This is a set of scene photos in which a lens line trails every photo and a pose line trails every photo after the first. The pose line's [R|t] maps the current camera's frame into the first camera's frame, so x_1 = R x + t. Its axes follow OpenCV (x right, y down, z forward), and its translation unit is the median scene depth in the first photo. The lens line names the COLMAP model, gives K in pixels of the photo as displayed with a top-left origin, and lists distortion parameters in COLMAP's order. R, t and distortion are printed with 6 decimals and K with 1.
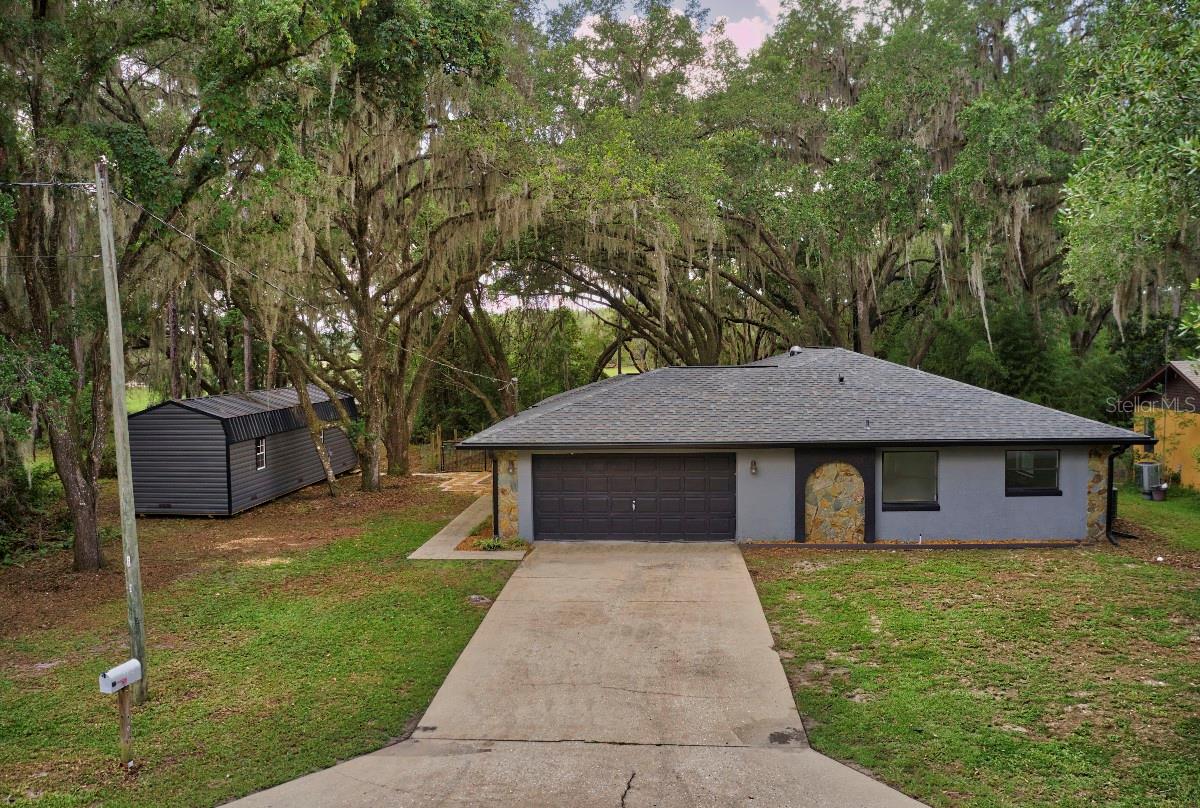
lens RADIAL K [[981.5, 0, 600.0], [0, 981.5, 404.0], [0, 0, 1]] dist [-0.106996, 0.010848]
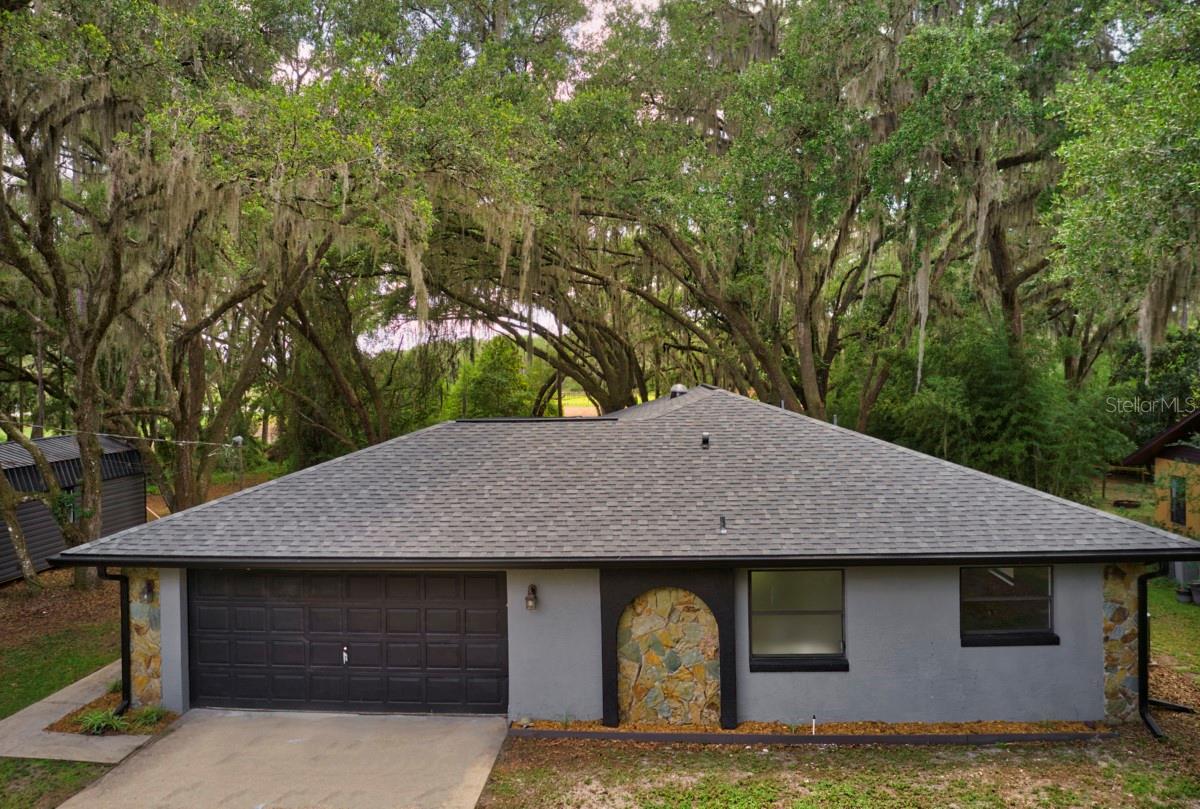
lens RADIAL K [[942.4, 0, 599.6], [0, 942.4, 347.1], [0, 0, 1]] dist [-0.080141, 0.011295]
pose [[0.999949, -0.007735, -0.006488, 0.203924], [0.007165, 0.996463, -0.083725, -0.039479], [0.007113, 0.083674, 0.996468, 0.418178]]
